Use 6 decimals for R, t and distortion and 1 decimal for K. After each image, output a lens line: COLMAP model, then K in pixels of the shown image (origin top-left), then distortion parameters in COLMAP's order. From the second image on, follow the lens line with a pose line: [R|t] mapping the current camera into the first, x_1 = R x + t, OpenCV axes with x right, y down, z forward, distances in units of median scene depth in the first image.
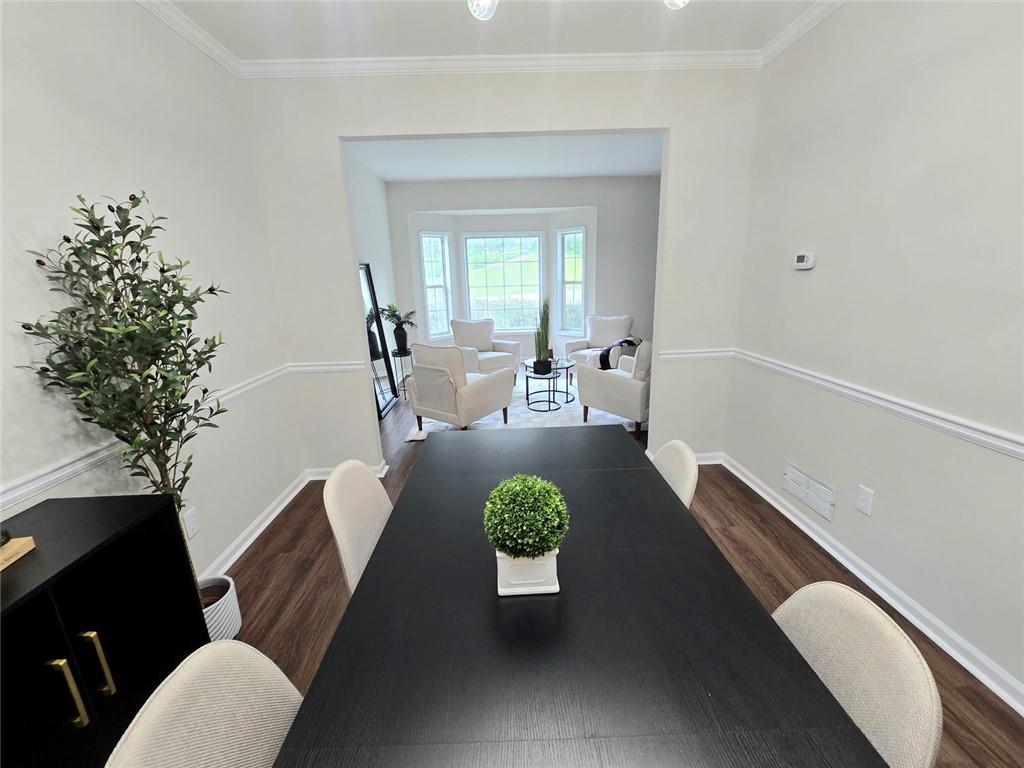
lens RADIAL K [[420.3, 0, 509.4], [0, 420.3, 385.8], [0, 0, 1]] dist [-0.005466, 0.001893]
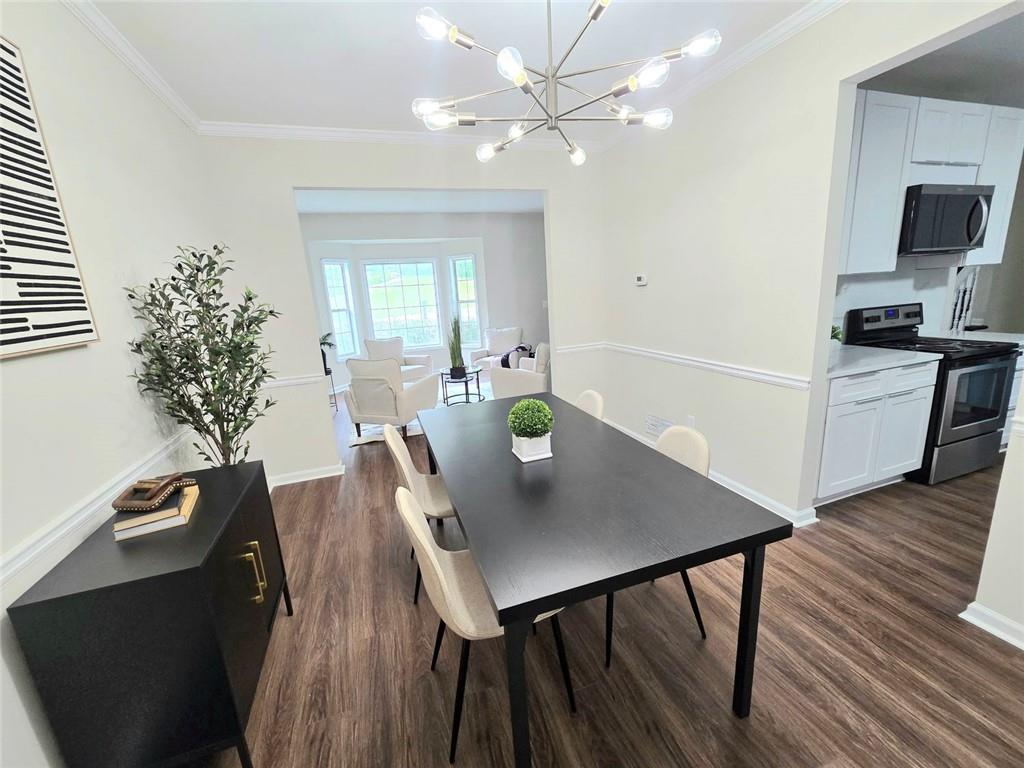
lens RADIAL K [[420.3, 0, 507.9], [0, 420.3, 385.9], [0, 0, 1]] dist [-0.005466, 0.001893]
pose [[0.954865, -0.093352, 0.281990, -0.125598], [0.106667, 0.993773, -0.032207, 0.045560], [-0.277227, 0.060832, 0.958877, -0.170478]]
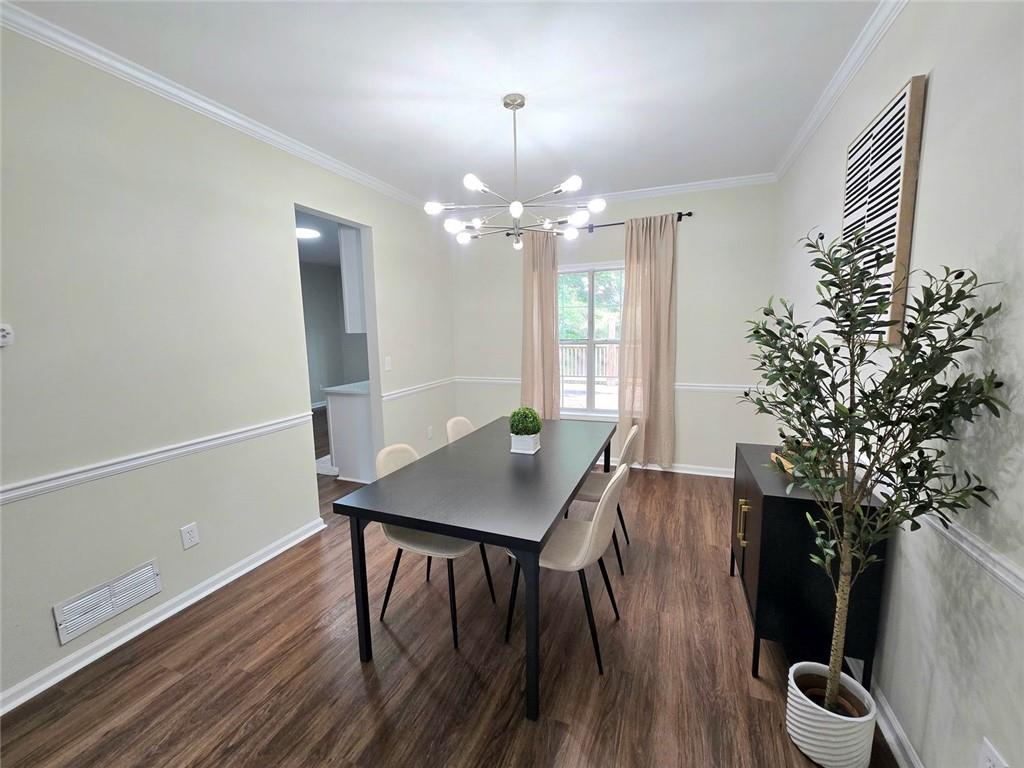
lens RADIAL K [[420.3, 0, 509.2], [0, 420.3, 385.0], [0, 0, 1]] dist [-0.005466, 0.001893]
pose [[-0.920068, -0.003032, 0.391746, -0.187610], [0.146562, 0.924692, 0.351376, -0.176047], [-0.363310, 0.380705, -0.850335, 0.674999]]
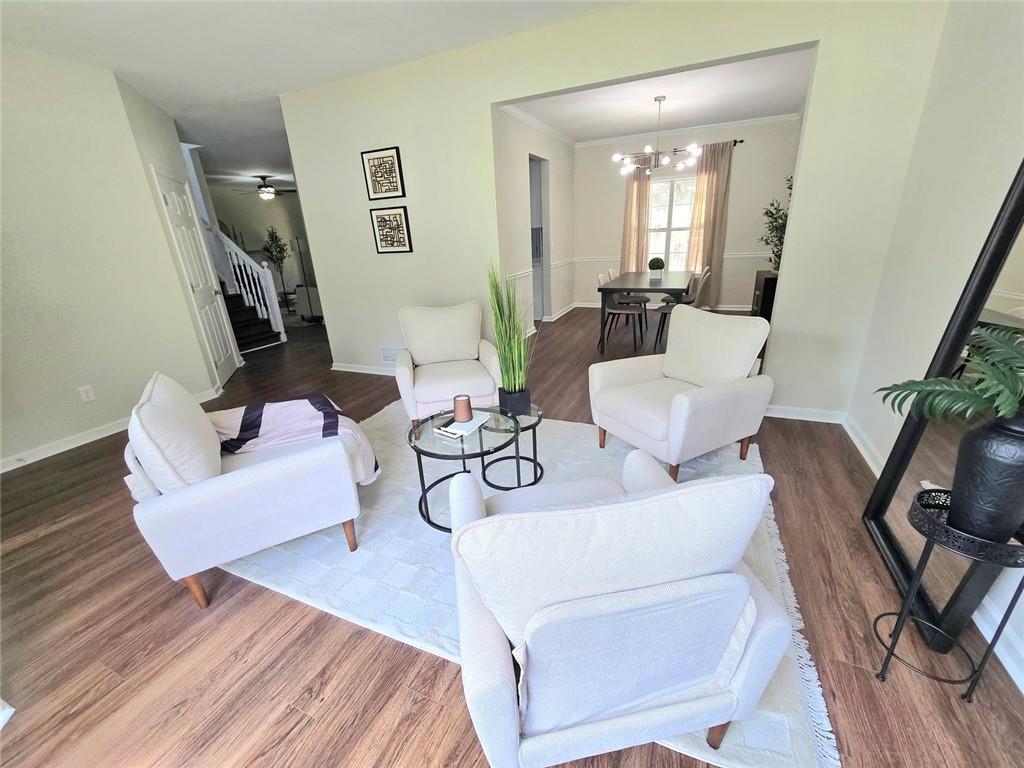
lens RADIAL K [[420.3, 0, 510.3], [0, 420.3, 384.2], [0, 0, 1]] dist [-0.005466, 0.001893]
pose [[-0.900620, -0.068355, 0.429197, -0.148720], [0.188302, 0.828675, 0.527106, -0.360366], [-0.391695, 0.555541, -0.733450, 1.460436]]
